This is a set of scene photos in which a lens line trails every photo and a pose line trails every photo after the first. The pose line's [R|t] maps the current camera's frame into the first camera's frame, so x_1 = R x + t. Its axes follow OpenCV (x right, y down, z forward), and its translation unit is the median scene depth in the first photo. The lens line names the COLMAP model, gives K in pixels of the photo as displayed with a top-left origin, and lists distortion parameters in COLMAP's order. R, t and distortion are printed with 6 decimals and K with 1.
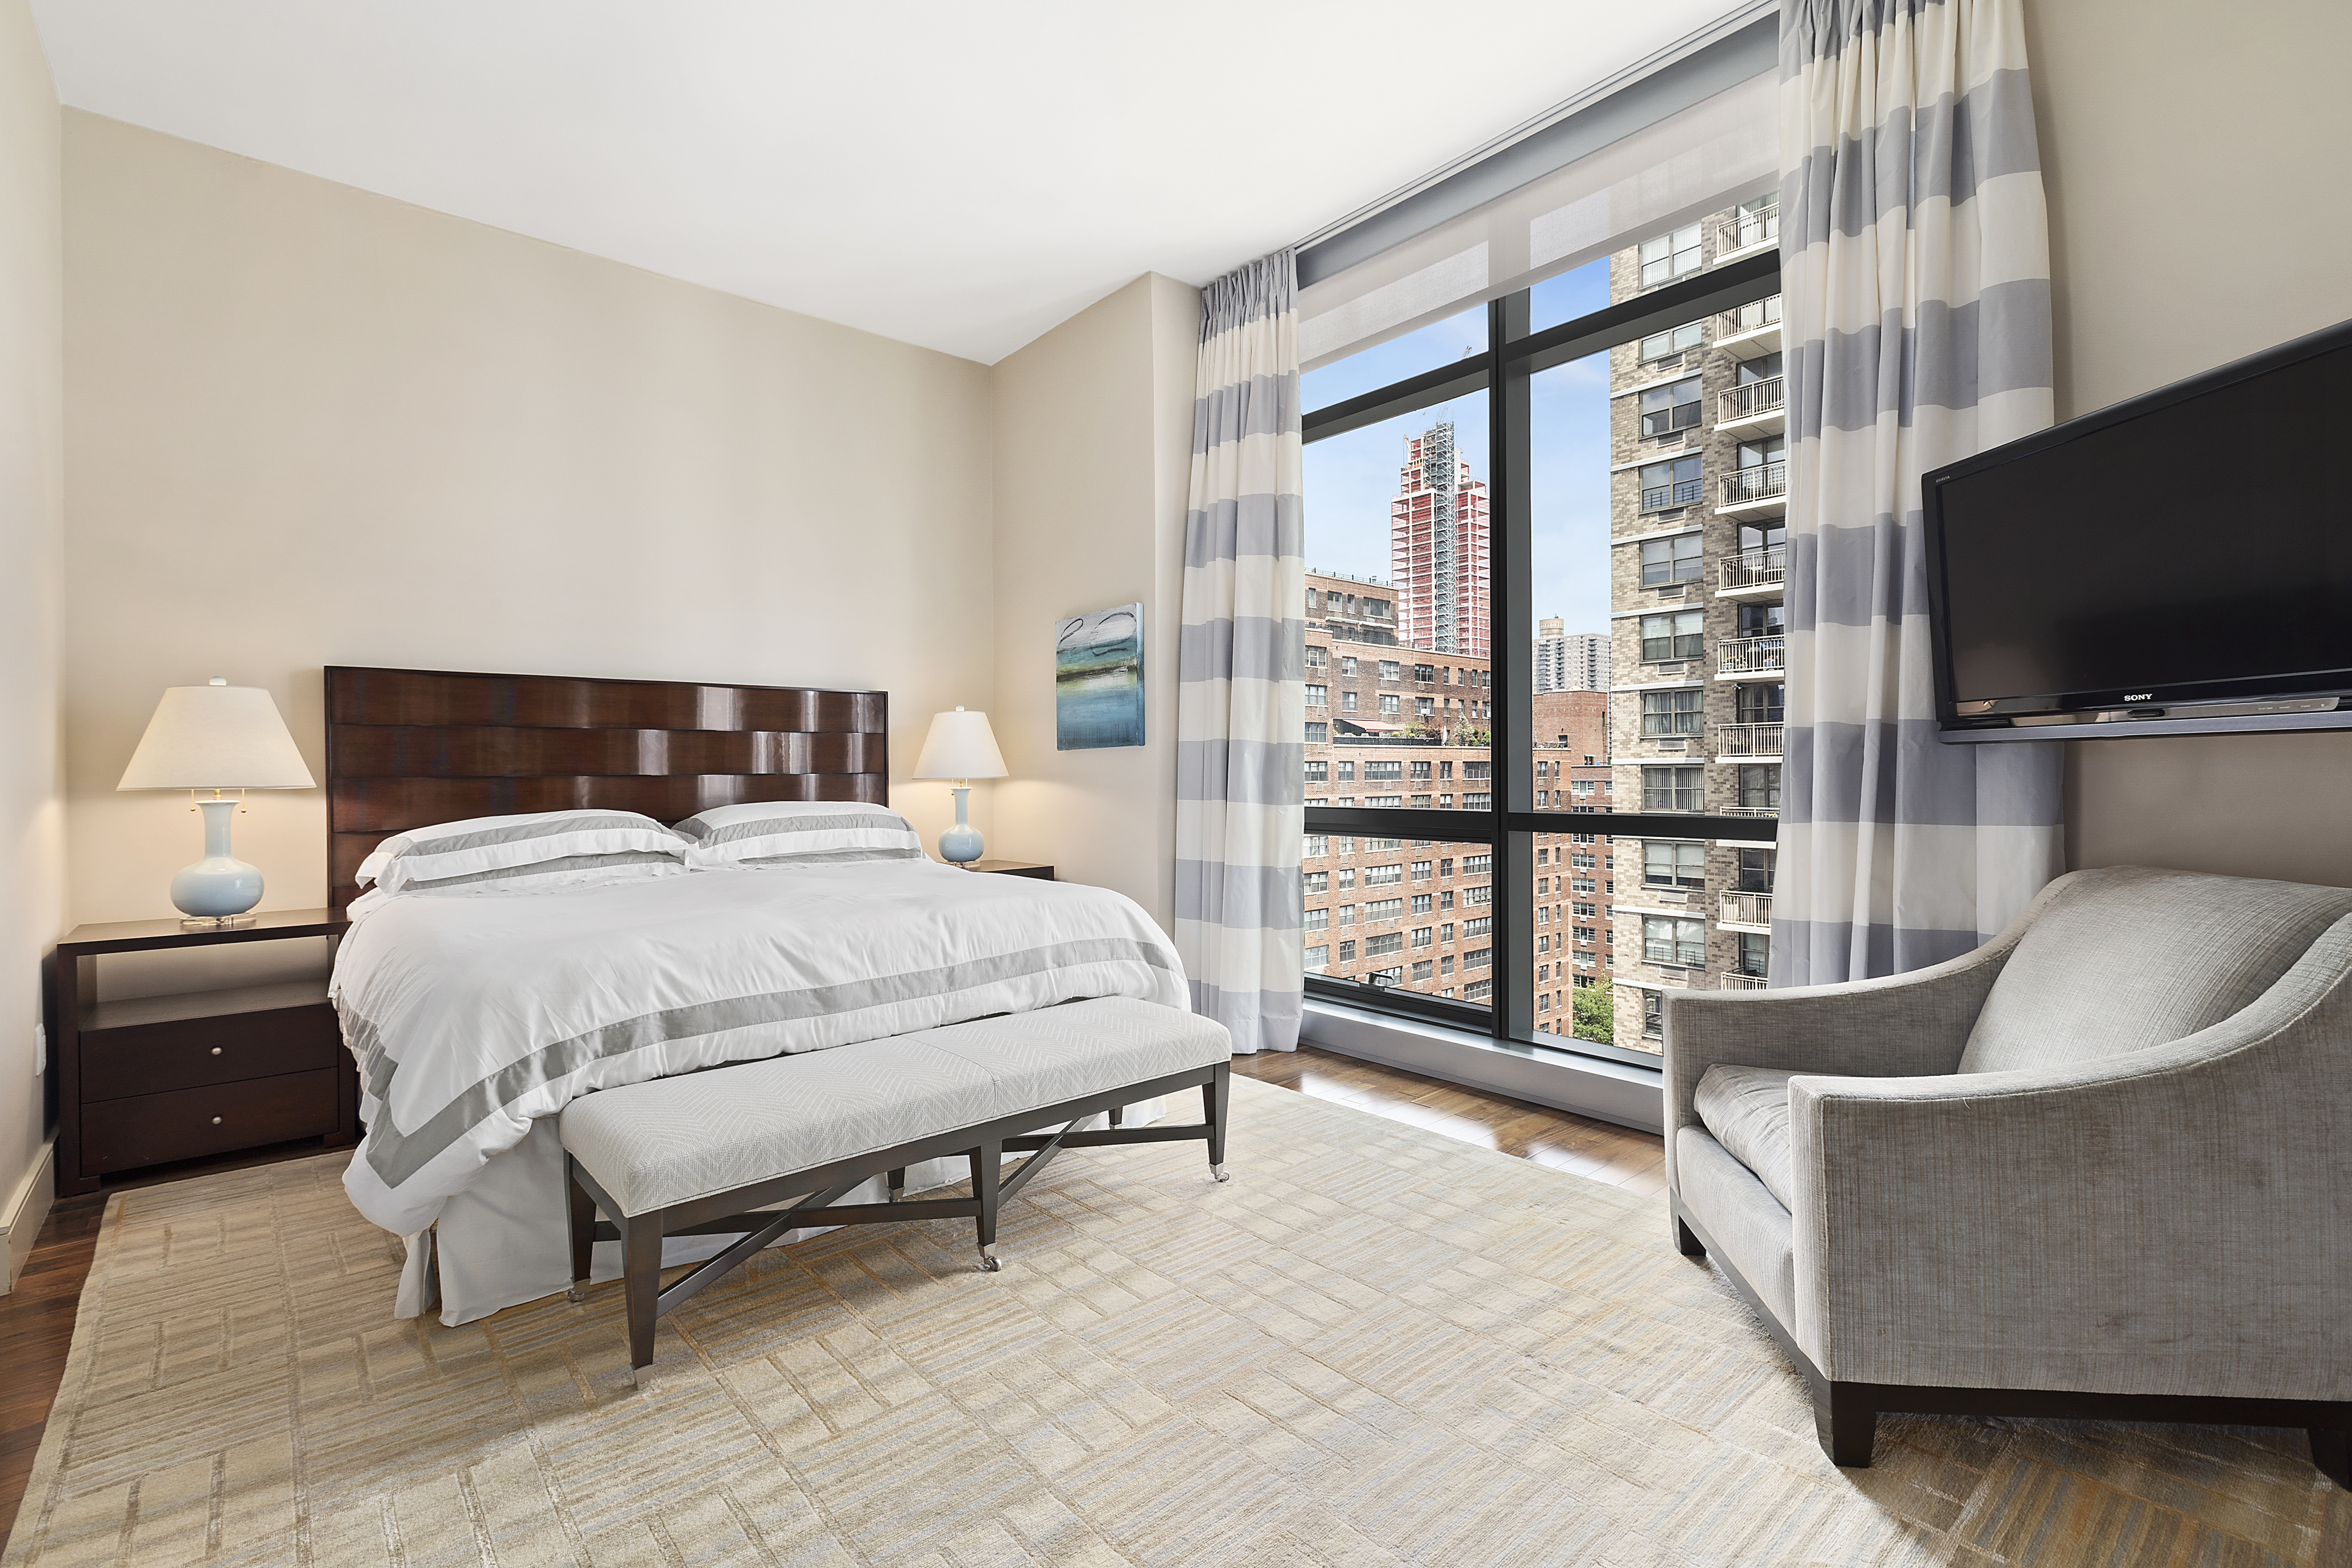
lens RADIAL K [[1058.4, 0, 1163.9], [0, 1058.4, 768.4], [0, 0, 1]] dist [0.001408, 0.000280]
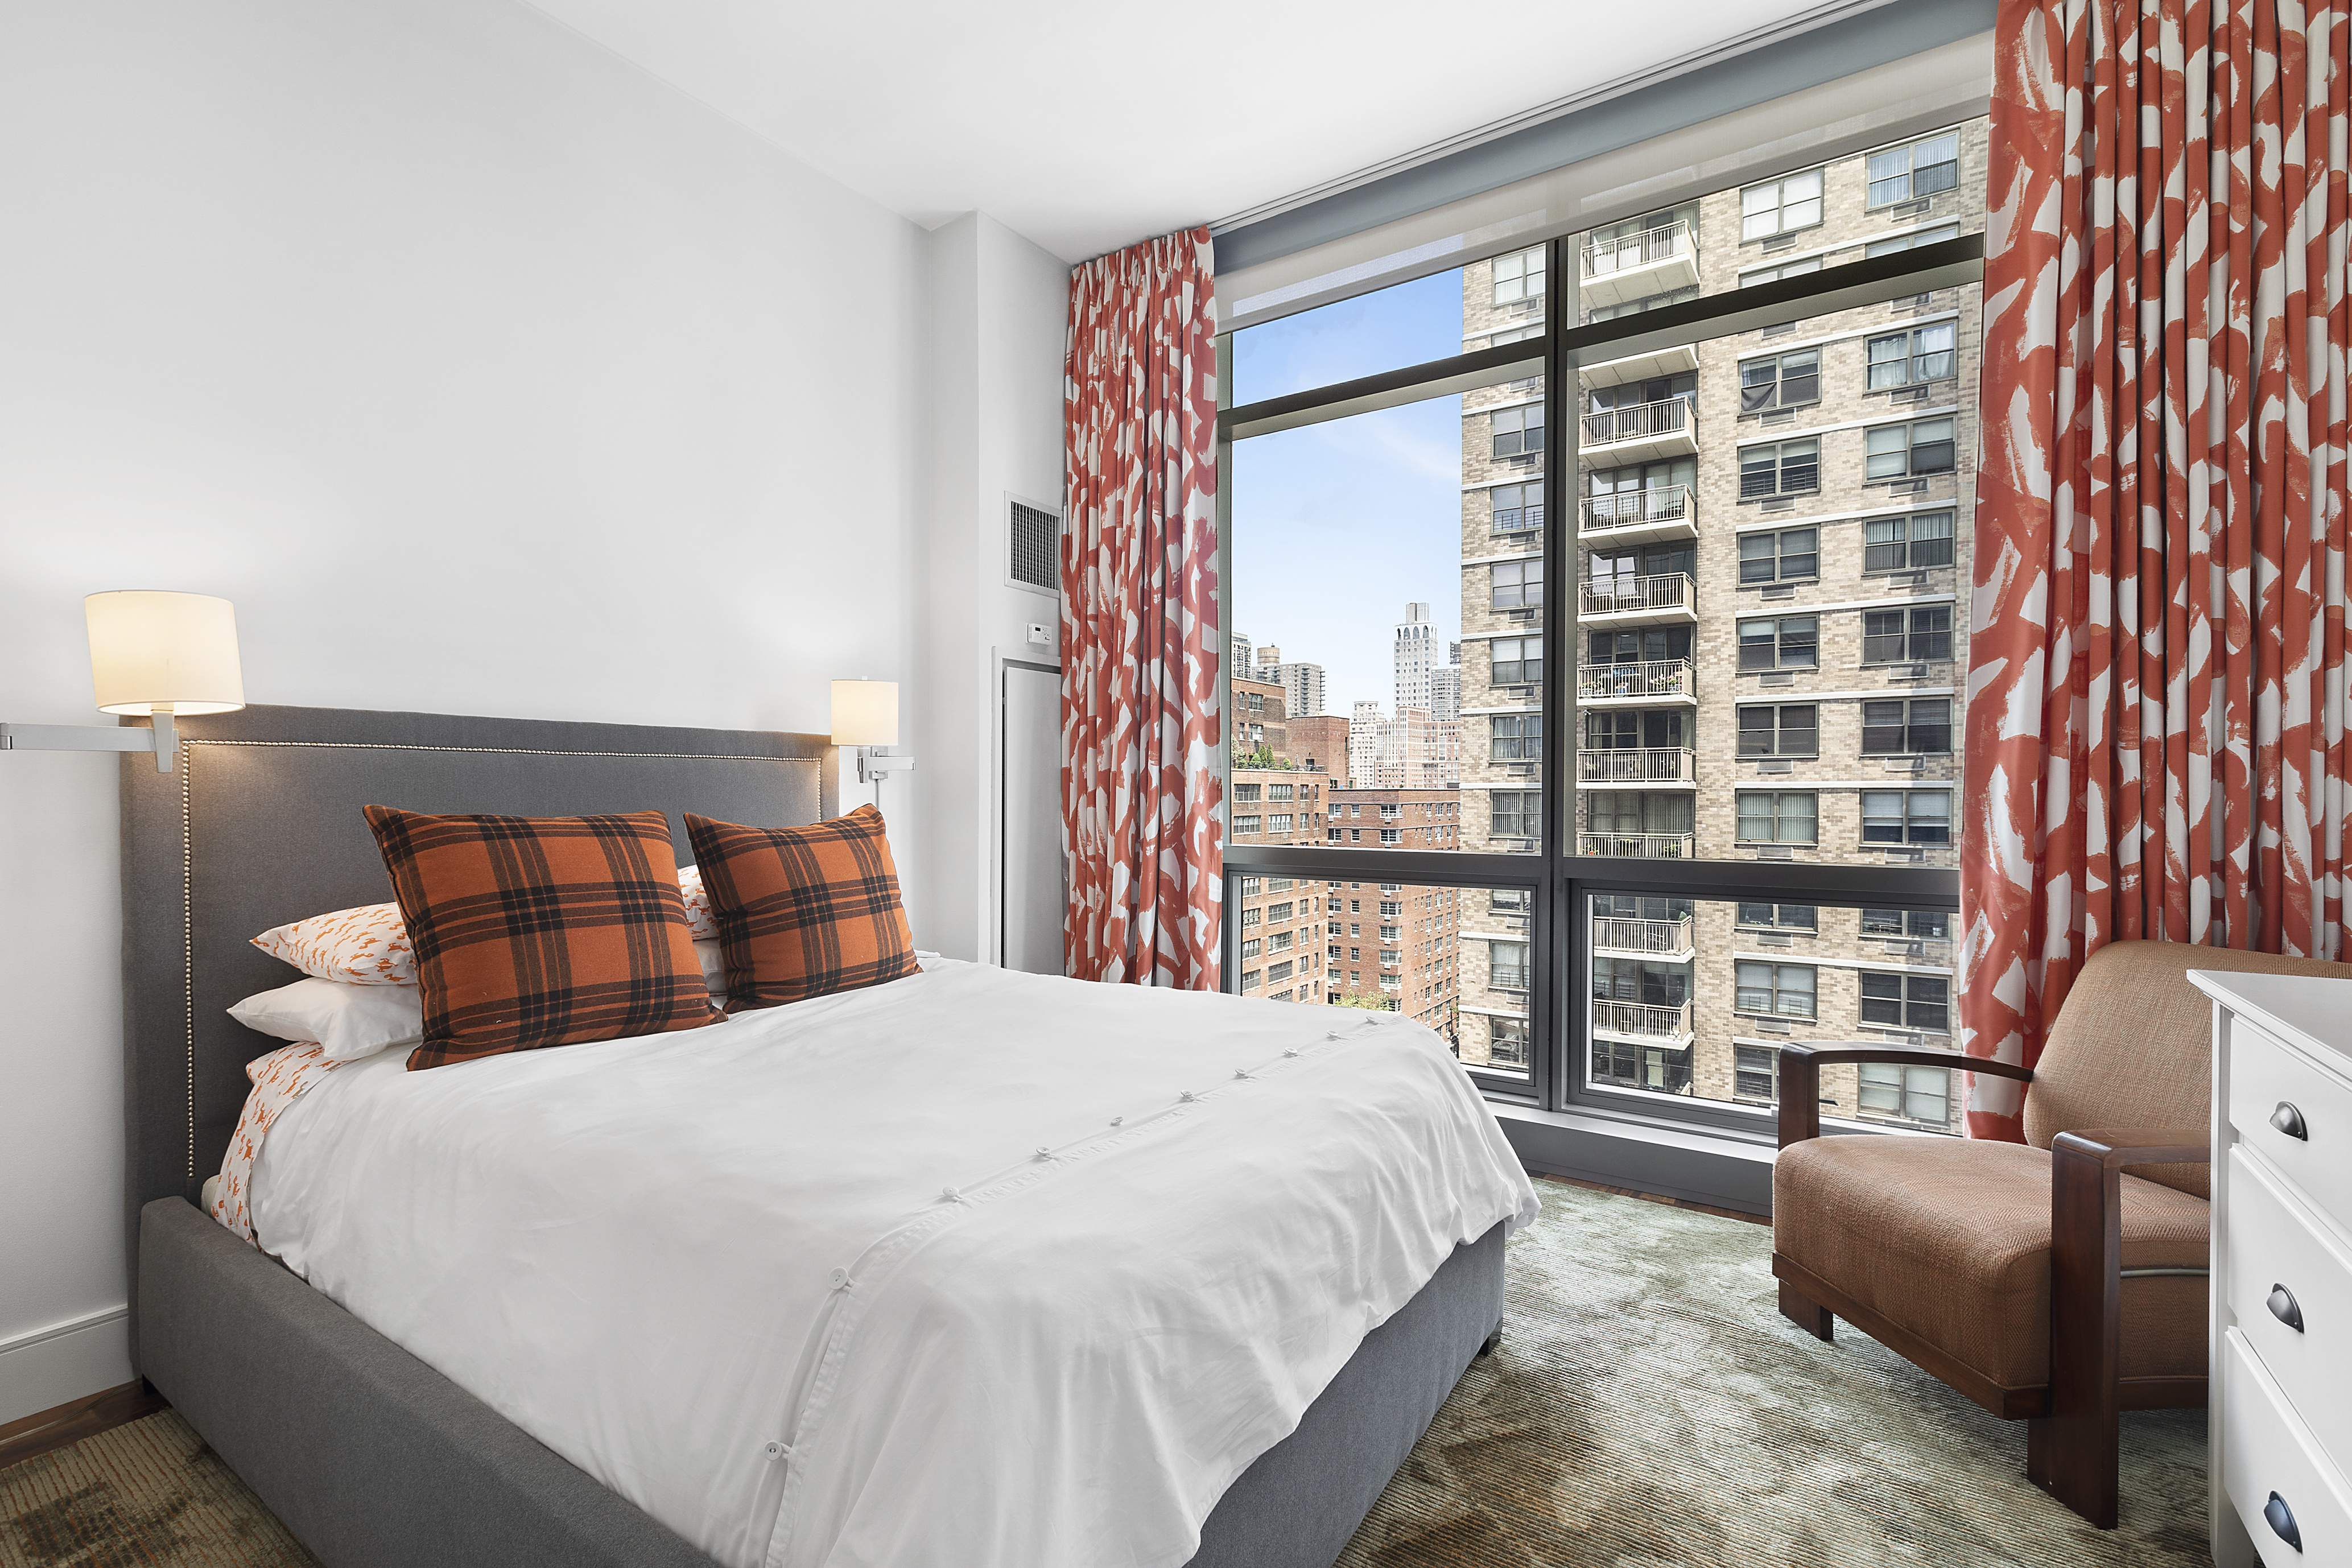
lens RADIAL K [[1059.8, 0, 1171.0], [0, 1059.8, 798.2], [0, 0, 1]] dist [0.002729, 0.000358]
pose [[0.960162, 0.007143, 0.279352, -0.110971], [-0.009628, 0.999925, 0.007525, 0.000234], [-0.279277, -0.009915, 0.960159, 0.131867]]
